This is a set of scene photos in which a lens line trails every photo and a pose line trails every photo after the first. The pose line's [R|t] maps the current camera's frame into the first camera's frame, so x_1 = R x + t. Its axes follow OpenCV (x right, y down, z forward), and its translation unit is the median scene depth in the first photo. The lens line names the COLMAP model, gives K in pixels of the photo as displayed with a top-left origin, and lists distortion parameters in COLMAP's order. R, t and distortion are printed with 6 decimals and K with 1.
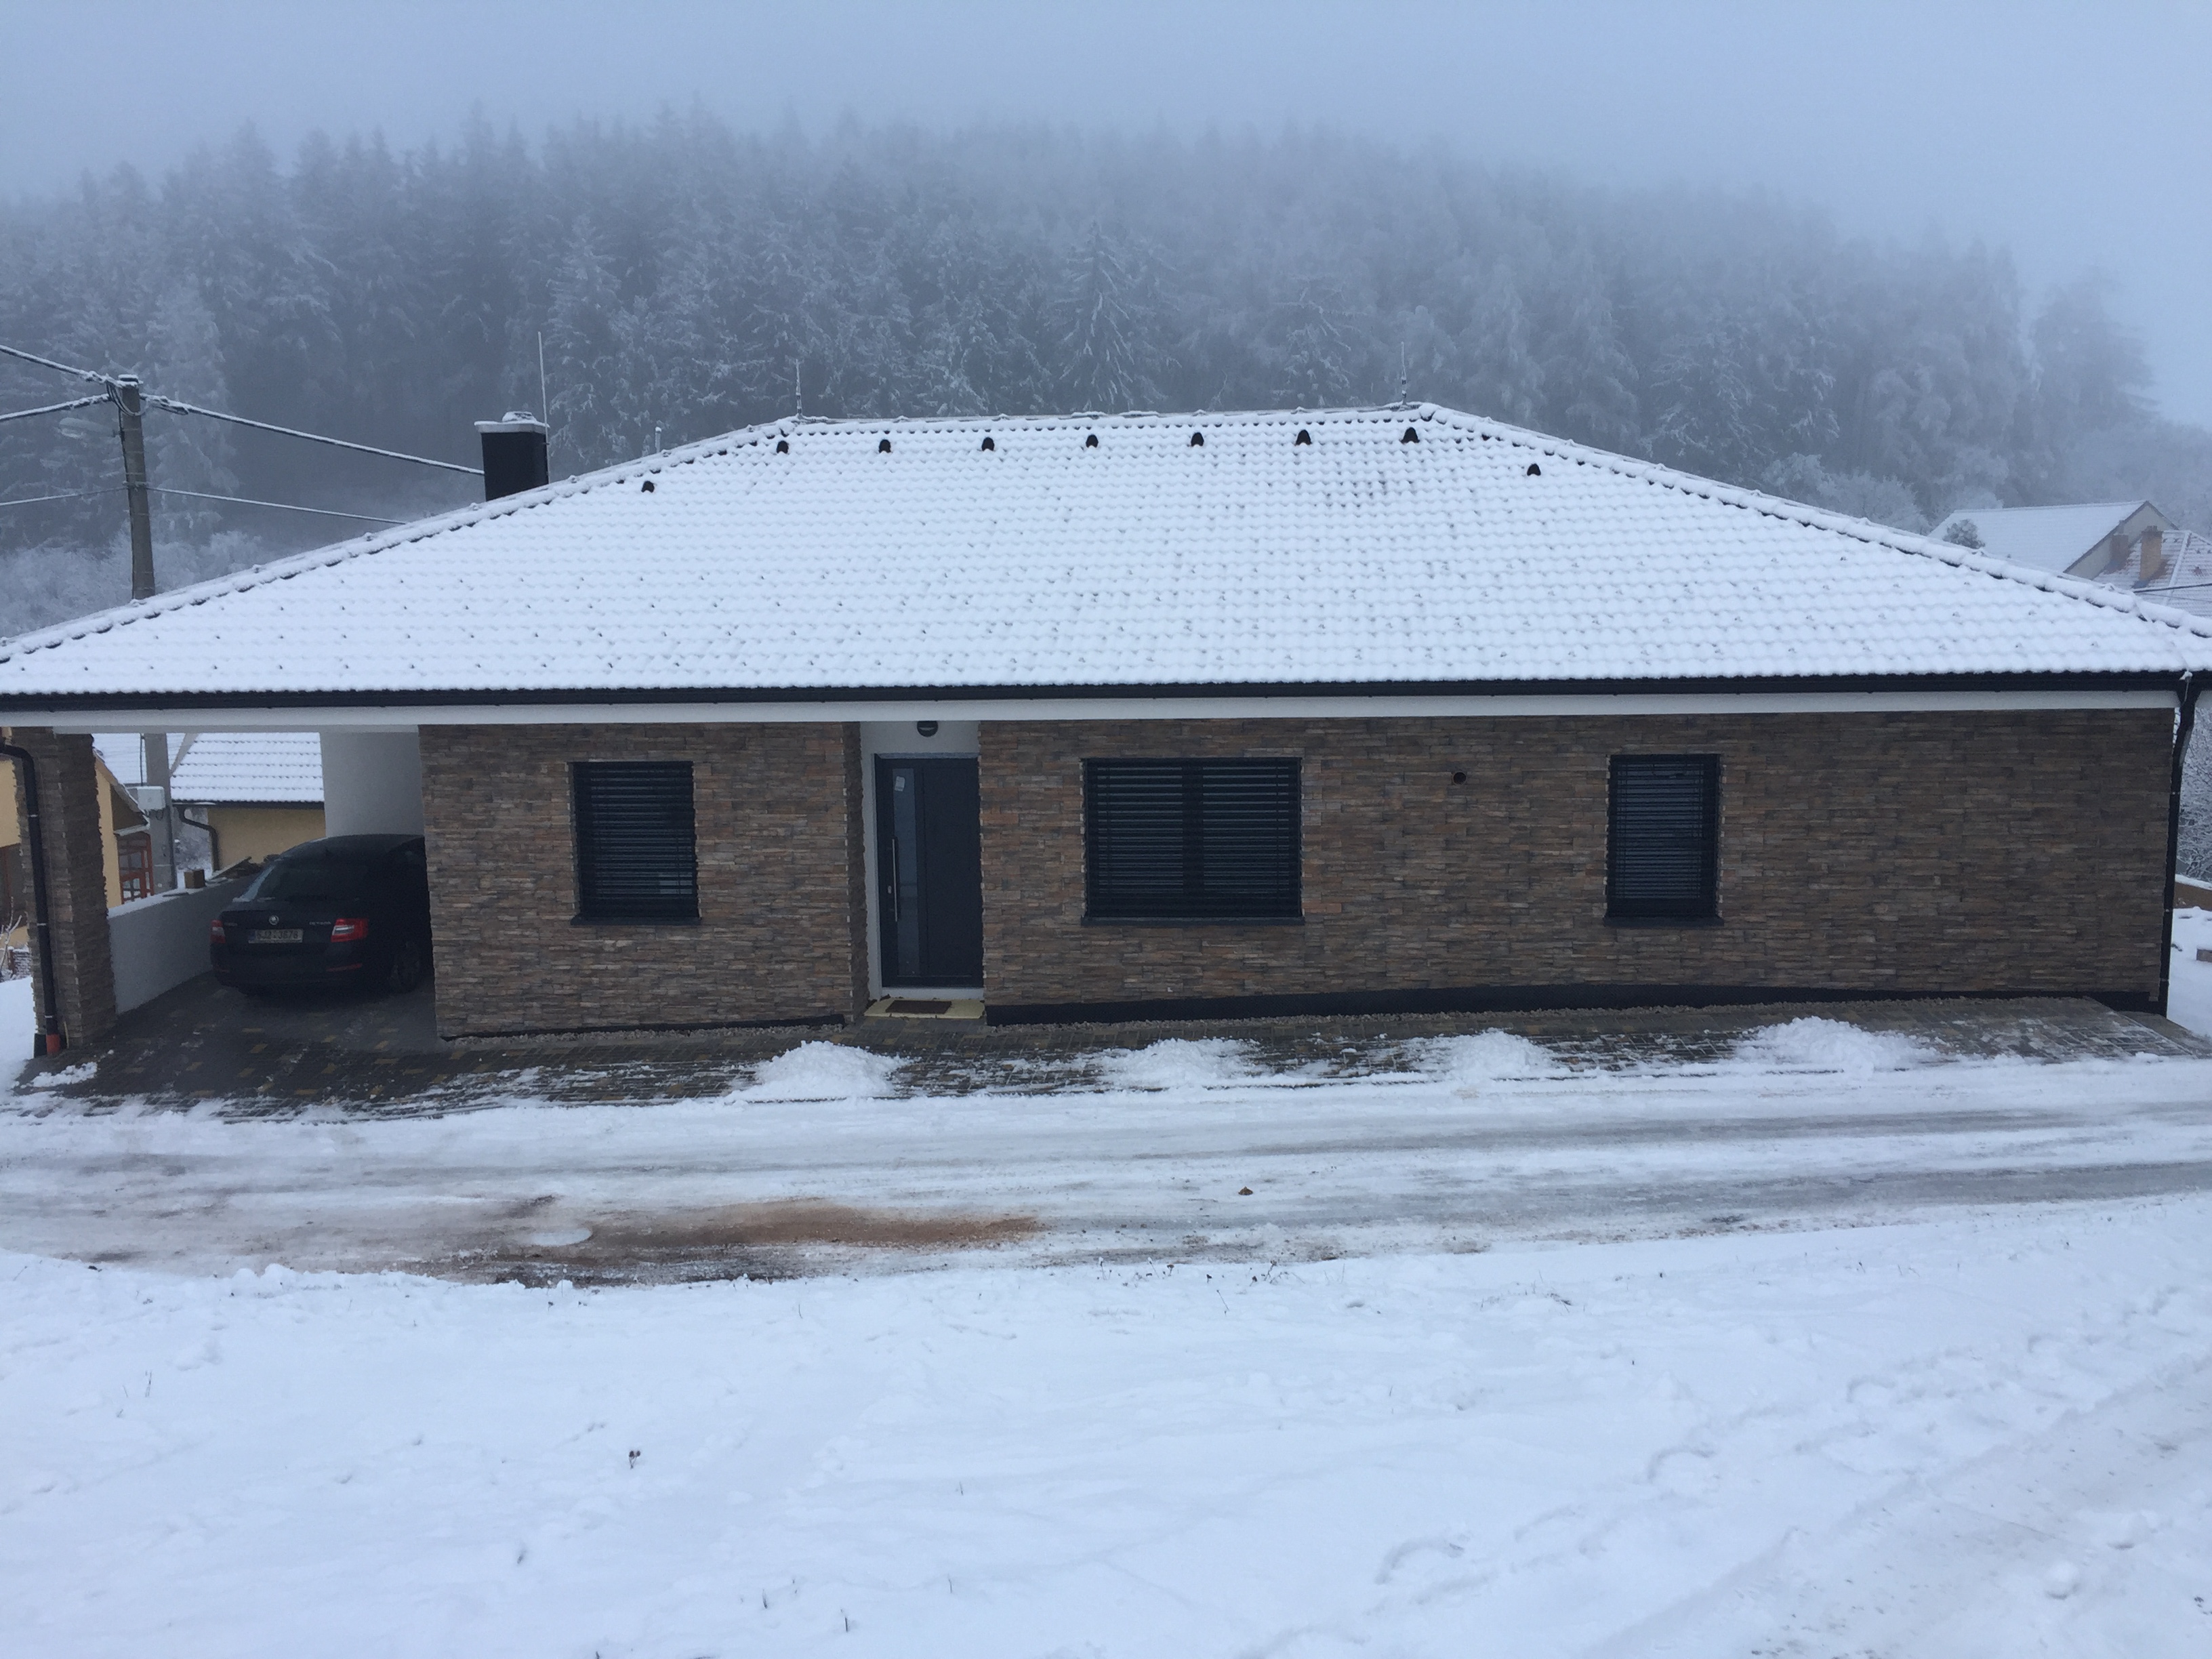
lens RADIAL K [[1874.1, 0, 1095.0], [0, 1874.1, 835.3], [0, 0, 1]] dist [0.054609, -0.016428]
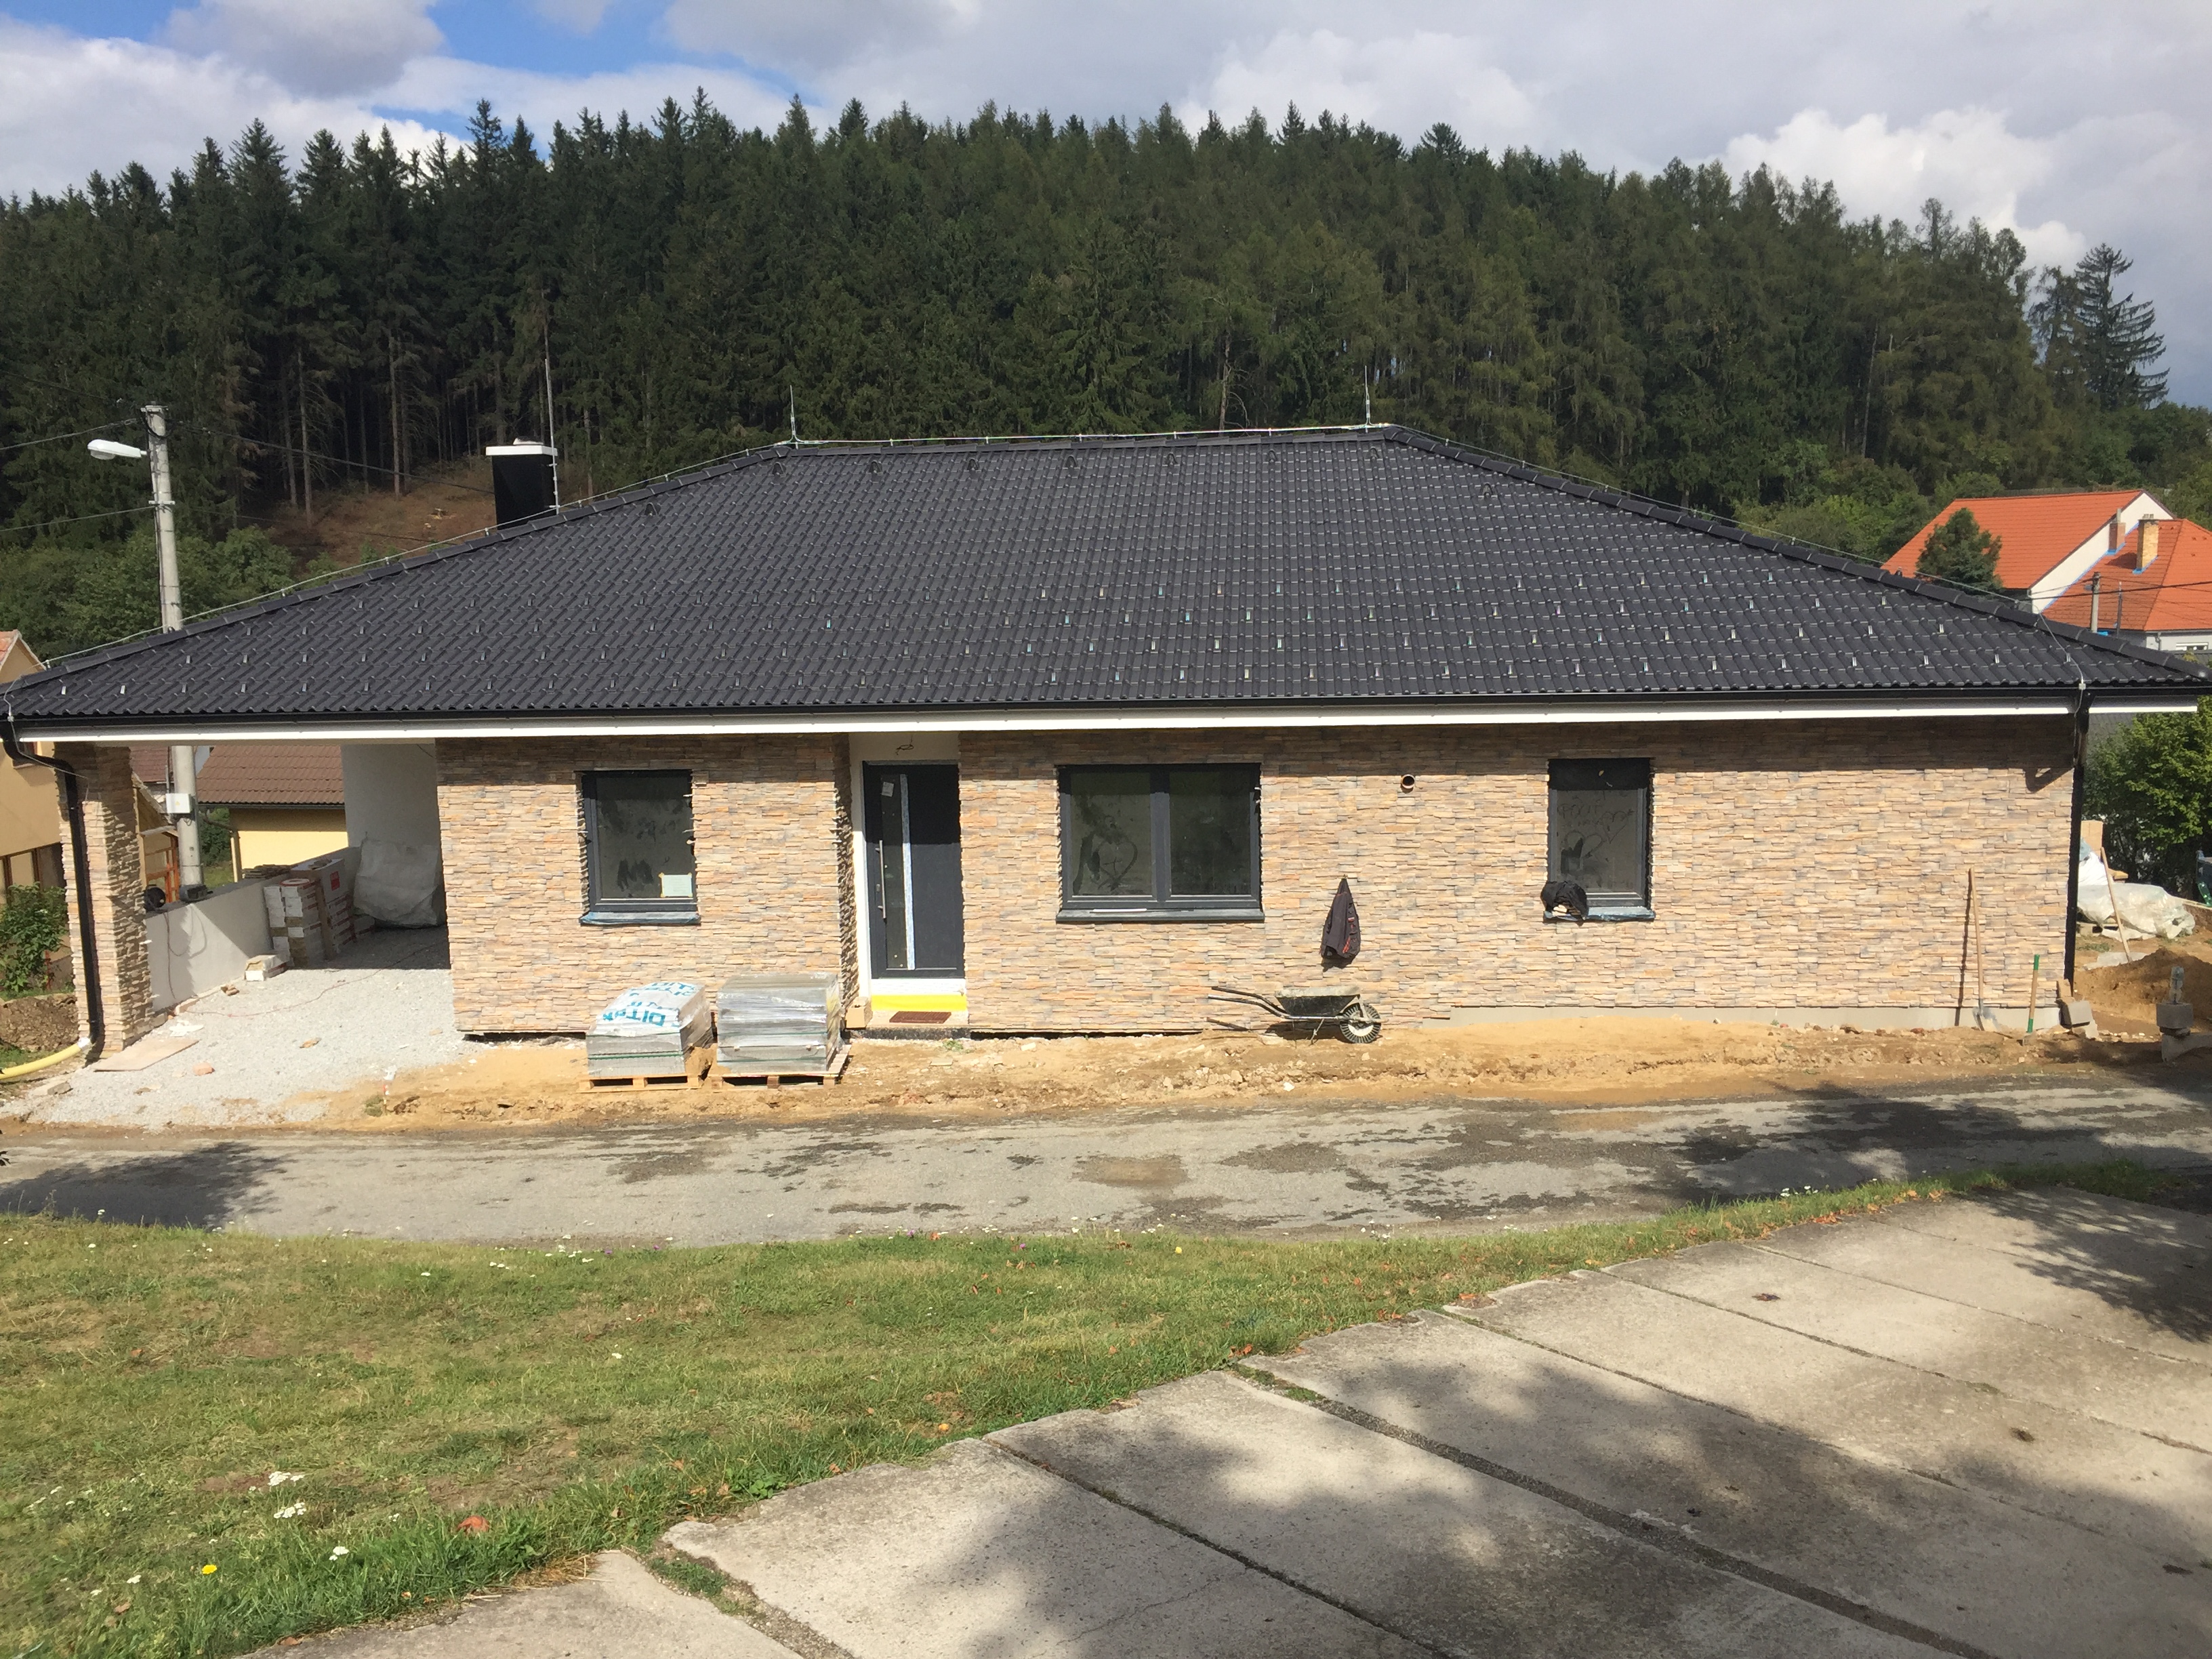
lens RADIAL K [[1874.1, 0, 1118.1], [0, 1874.1, 827.0], [0, 0, 1]] dist [0.054609, -0.016428]
pose [[0.999971, -0.004328, 0.006285, 0.021806], [0.004307, 0.999985, 0.003293, -0.008941], [-0.006299, -0.003266, 0.999975, -0.072258]]
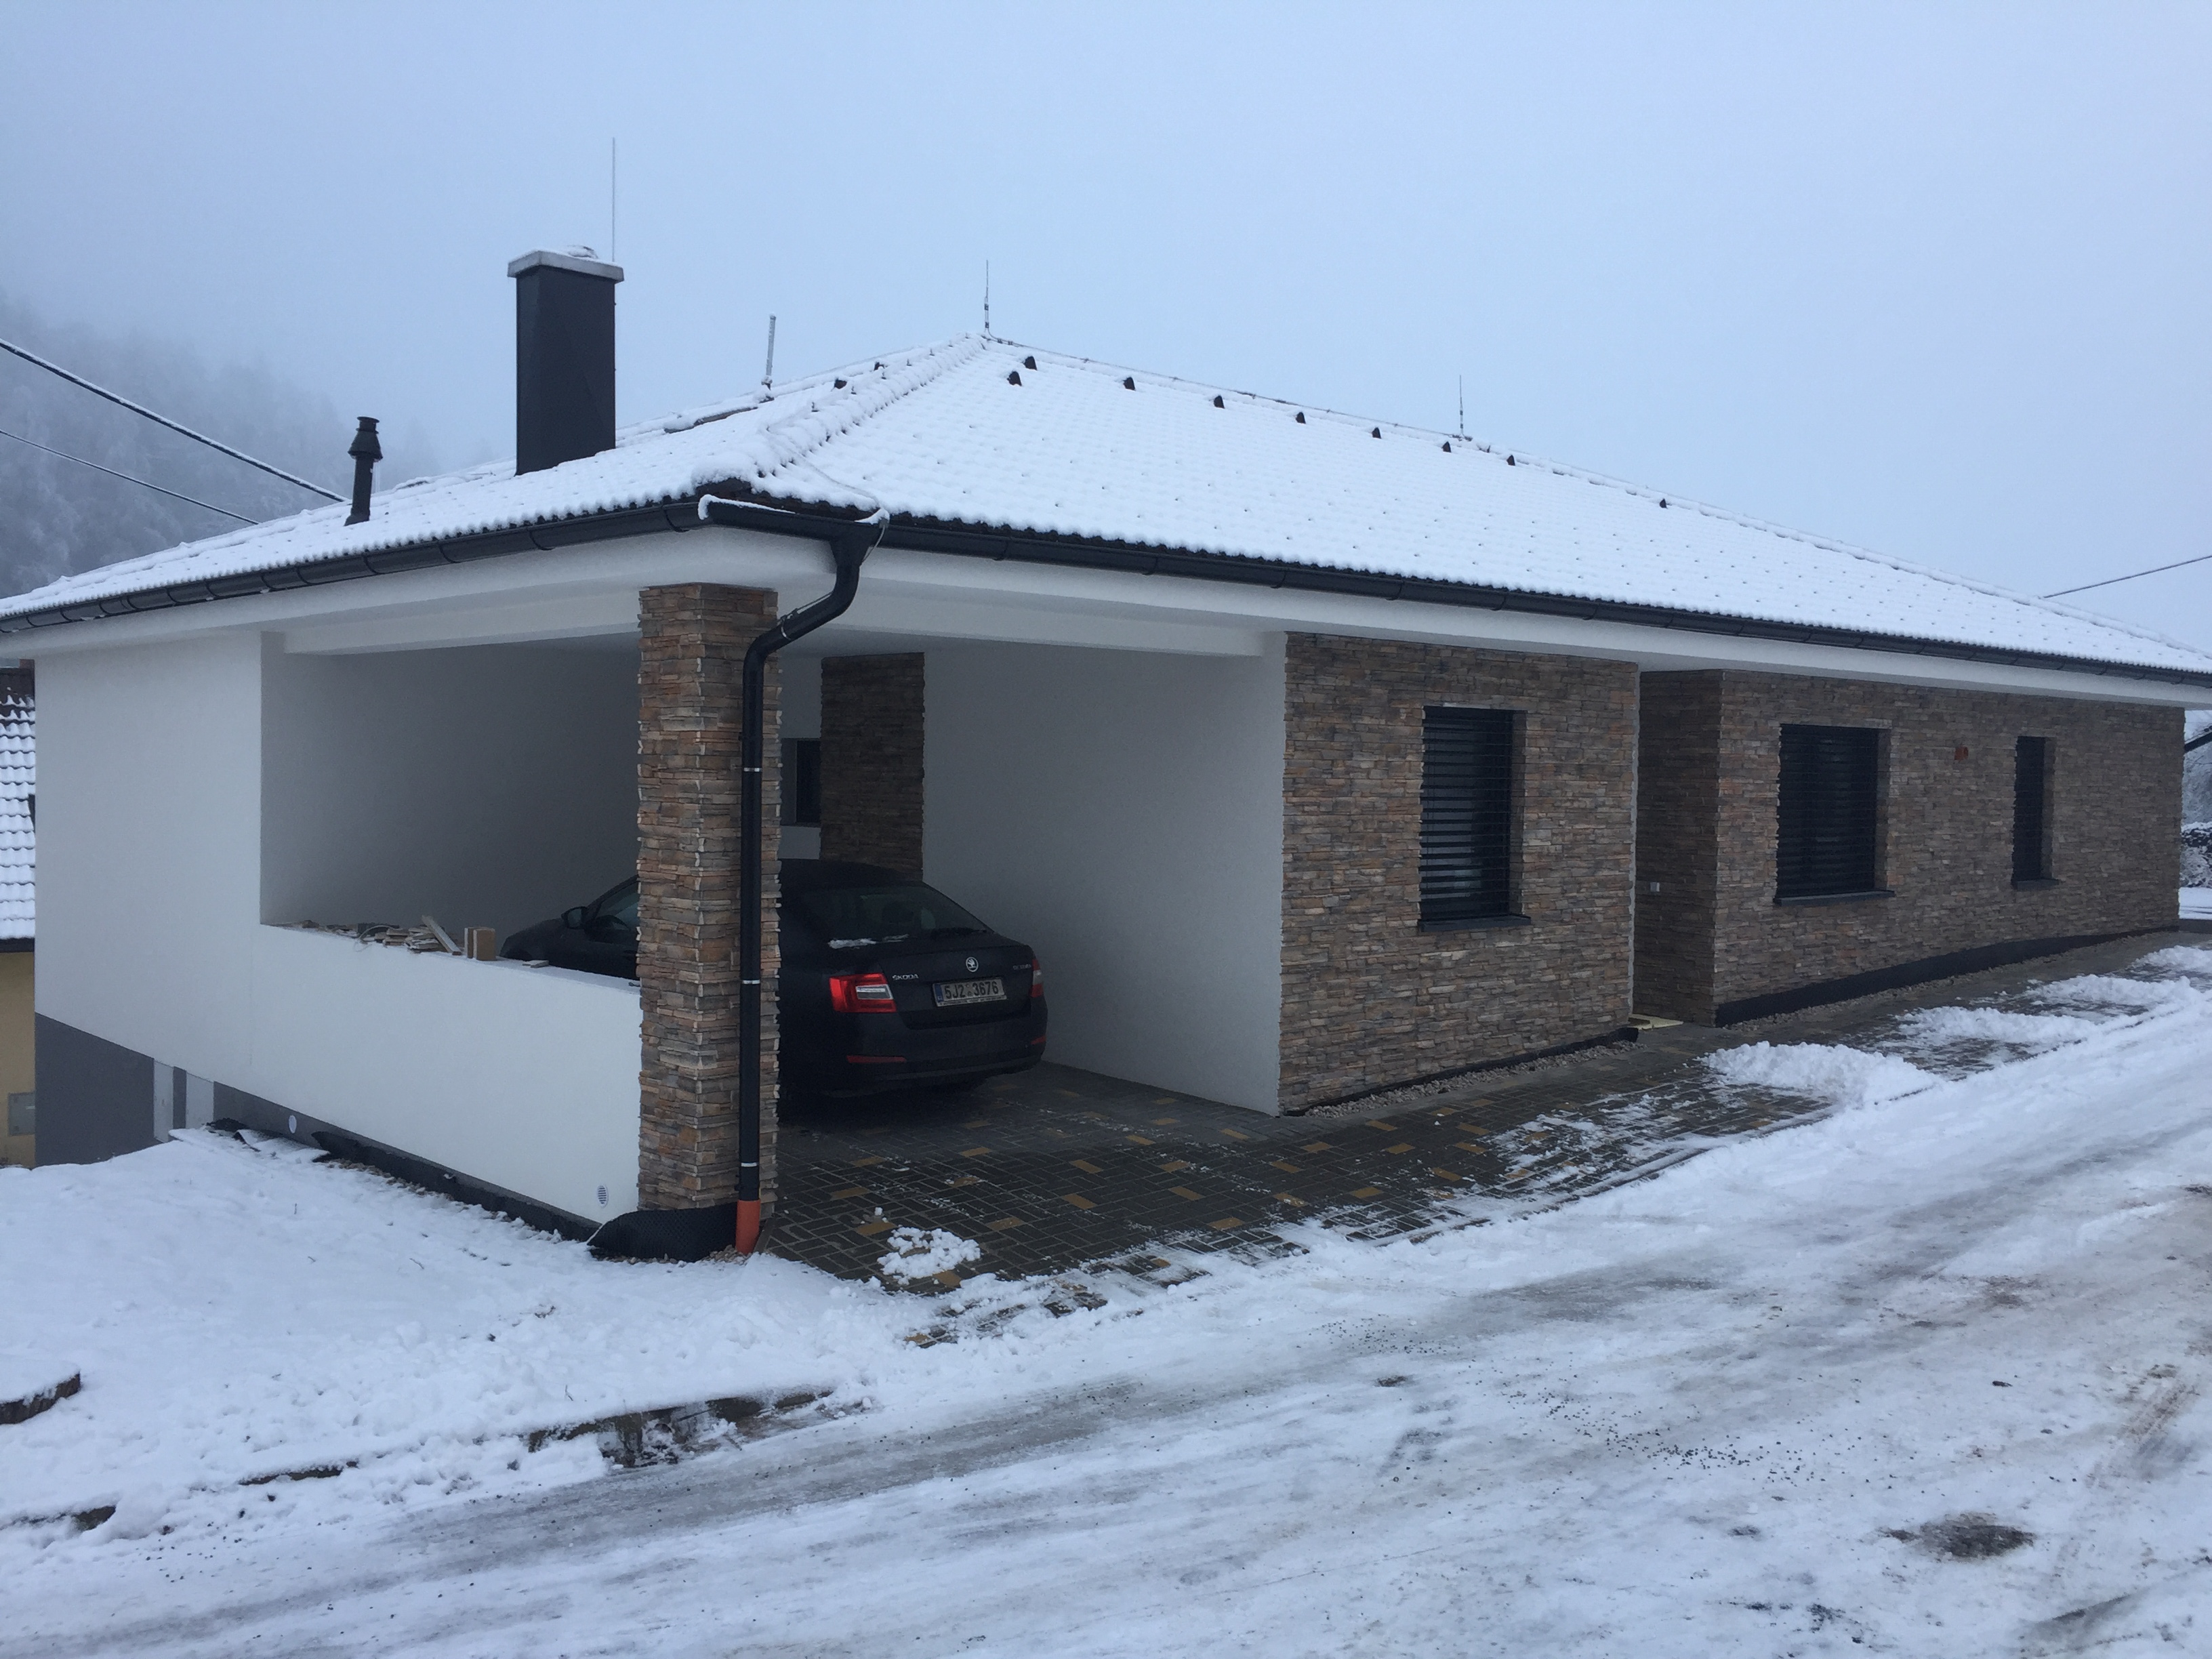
lens RADIAL K [[1874.1, 0, 1105.5], [0, 1874.1, 827.6], [0, 0, 1]] dist [0.054609, -0.016428]
pose [[0.681349, 0.001617, 0.731957, -0.868694], [0.077595, 0.994203, -0.074427, 0.050810], [-0.727834, 0.107507, 0.677274, 0.584574]]
